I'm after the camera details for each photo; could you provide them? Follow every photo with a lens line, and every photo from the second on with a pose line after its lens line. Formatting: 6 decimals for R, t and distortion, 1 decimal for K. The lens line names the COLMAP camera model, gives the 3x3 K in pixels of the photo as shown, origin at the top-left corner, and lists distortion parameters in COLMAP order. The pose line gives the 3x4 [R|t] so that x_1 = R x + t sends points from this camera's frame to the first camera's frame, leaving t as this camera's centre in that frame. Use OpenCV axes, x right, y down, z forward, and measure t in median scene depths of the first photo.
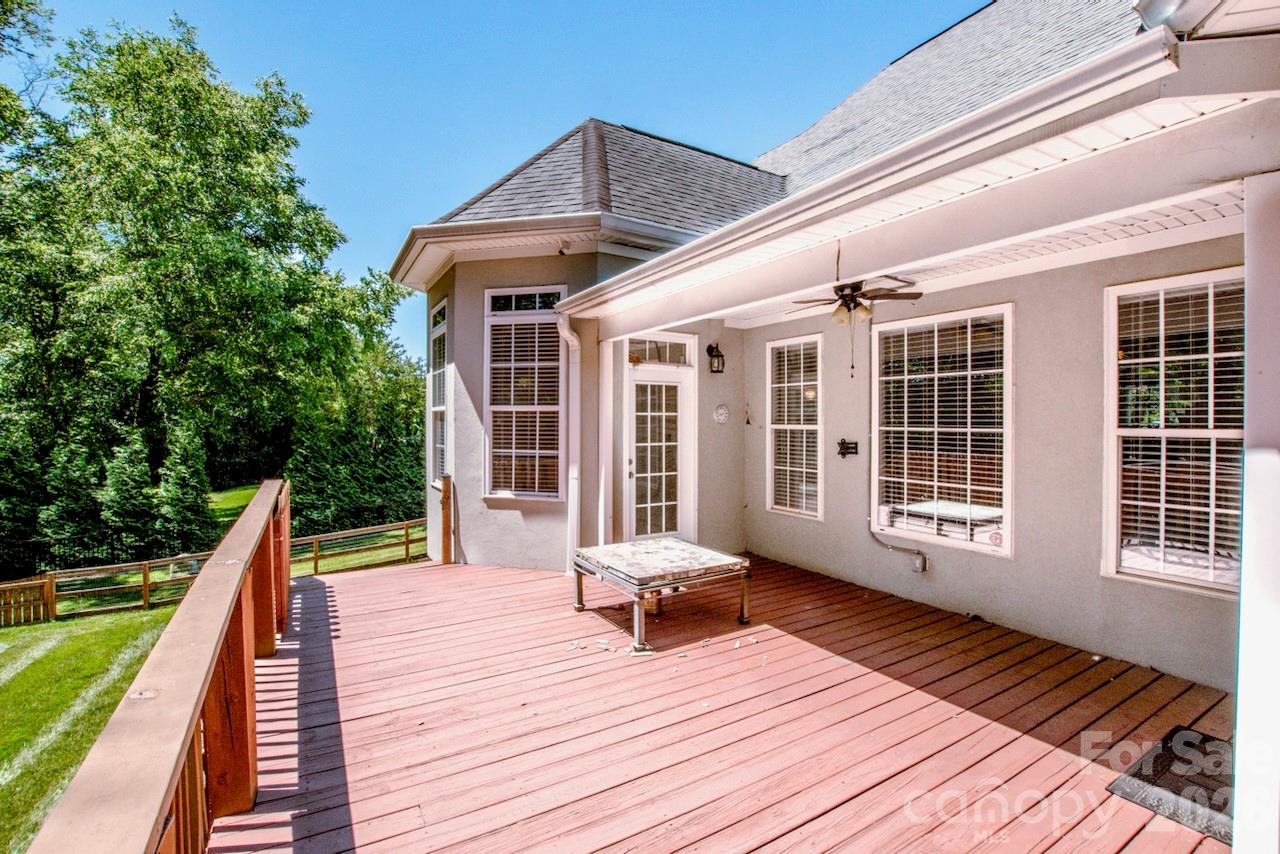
lens RADIAL K [[560.1, 0, 601.9], [0, 560.1, 429.4], [0, 0, 1]] dist [-0.030511, 0.000130]
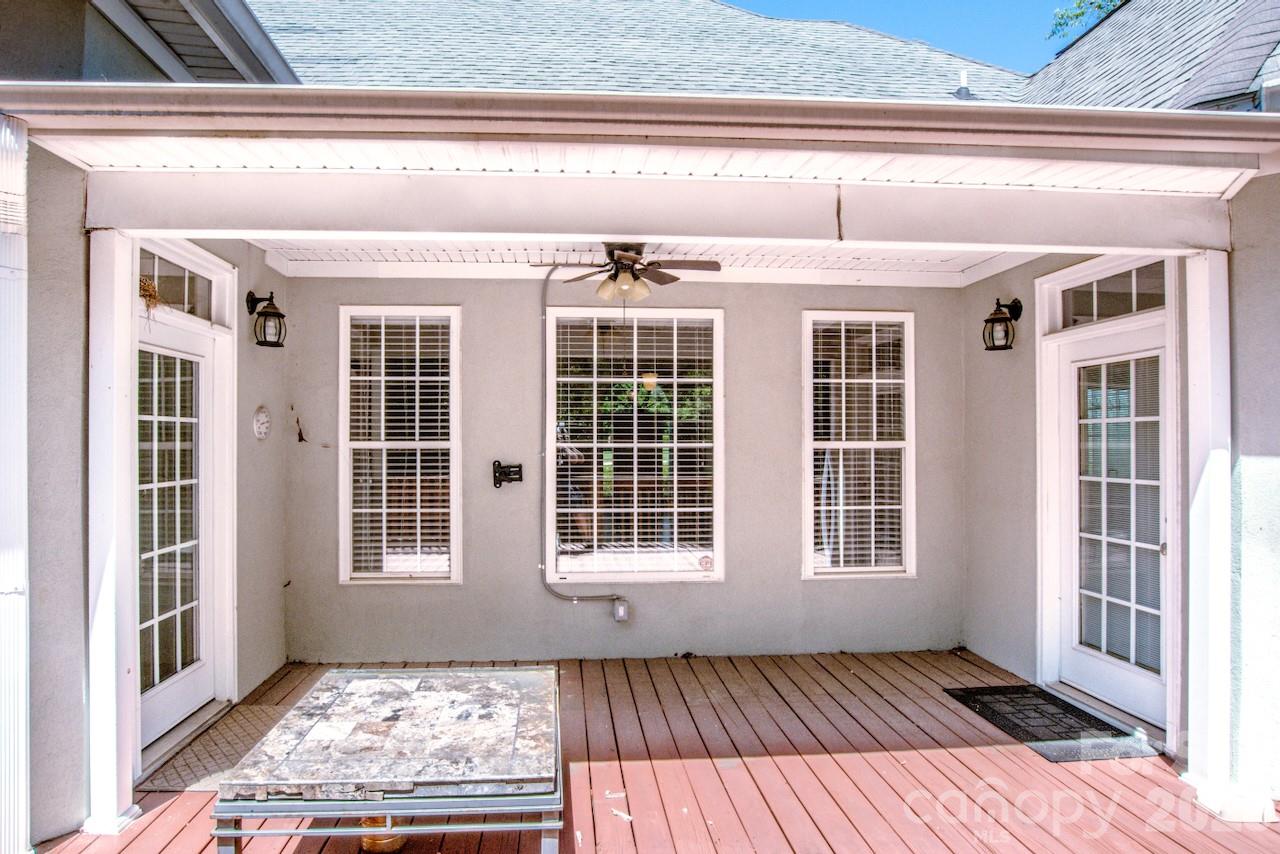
lens RADIAL K [[682.6, 0, 633.0], [0, 682.6, 441.1], [0, 0, 1]] dist [-0.025892, 0.000859]
pose [[0.419594, -0.005703, 0.907694, -0.307349], [0.014273, 0.999898, -0.000316, -0.005612], [-0.907600, 0.013088, 0.419633, 0.526501]]
